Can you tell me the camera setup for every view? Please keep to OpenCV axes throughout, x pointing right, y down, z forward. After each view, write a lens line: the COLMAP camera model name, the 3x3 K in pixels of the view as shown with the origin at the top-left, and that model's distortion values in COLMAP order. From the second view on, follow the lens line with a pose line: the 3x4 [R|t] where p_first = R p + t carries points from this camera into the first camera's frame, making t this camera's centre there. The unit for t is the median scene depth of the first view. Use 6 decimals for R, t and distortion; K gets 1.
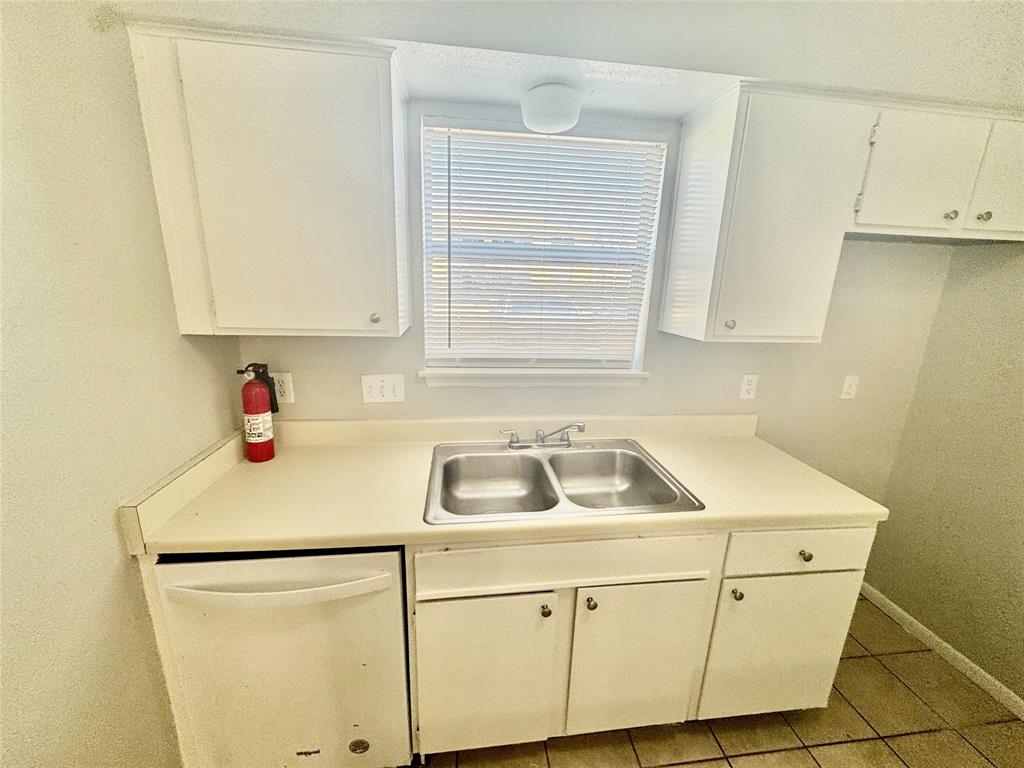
lens RADIAL K [[406.9, 0, 509.6], [0, 406.9, 383.7], [0, 0, 1]] dist [-0.003057, 0.000208]
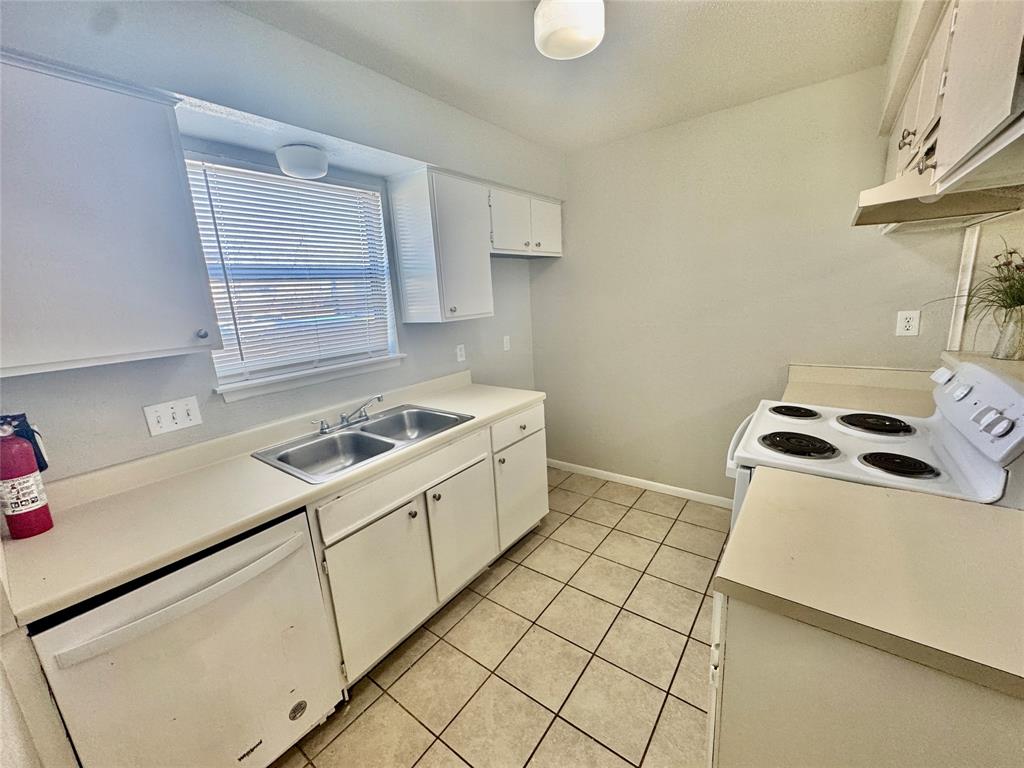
lens RADIAL K [[406.9, 0, 509.7], [0, 406.9, 384.2], [0, 0, 1]] dist [-0.003057, 0.000208]
pose [[0.692664, -0.226657, 0.684721, -0.458904], [0.255459, 0.964895, 0.060979, 0.096041], [-0.674506, 0.132681, 0.726249, -0.278099]]
